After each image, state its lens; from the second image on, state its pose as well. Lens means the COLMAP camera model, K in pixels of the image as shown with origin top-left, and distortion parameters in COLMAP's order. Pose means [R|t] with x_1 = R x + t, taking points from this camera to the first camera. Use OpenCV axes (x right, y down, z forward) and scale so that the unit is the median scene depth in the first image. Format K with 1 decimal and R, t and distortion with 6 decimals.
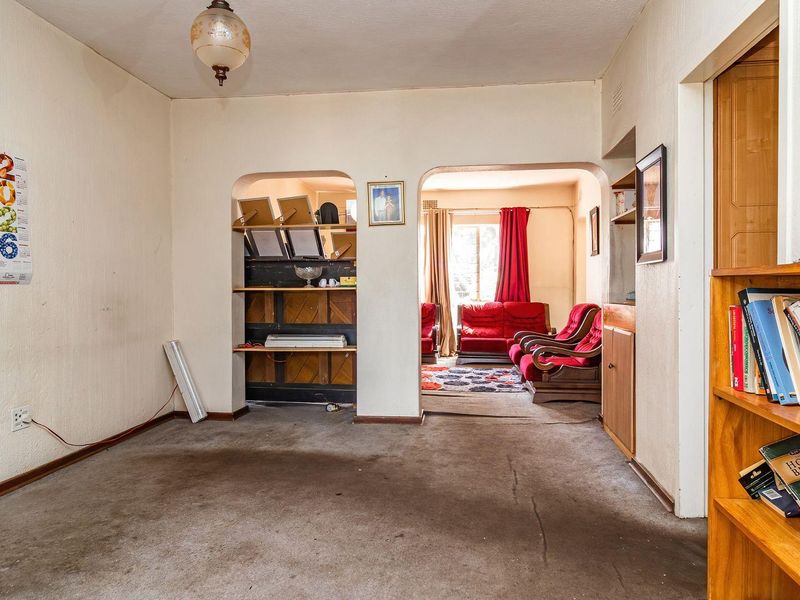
lens RADIAL K [[543.6, 0, 402.4], [0, 543.6, 297.6], [0, 0, 1]] dist [0.002813, -0.002410]
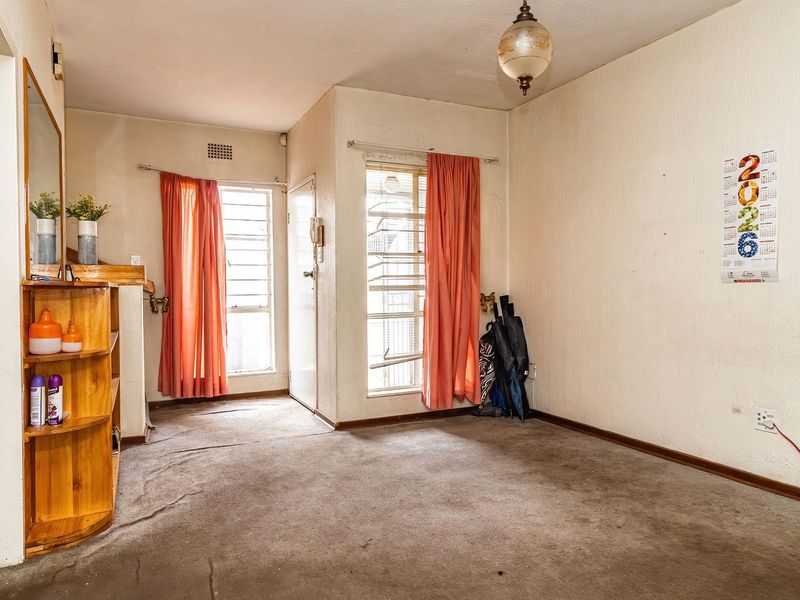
lens RADIAL K [[543.6, 0, 408.3], [0, 543.6, 298.9], [0, 0, 1]] dist [0.002813, -0.002410]
pose [[-0.827304, 0.022338, -0.561311, 0.372383], [-0.001330, 0.999128, 0.041722, -0.034663], [0.561753, 0.035263, -0.826553, 1.462060]]
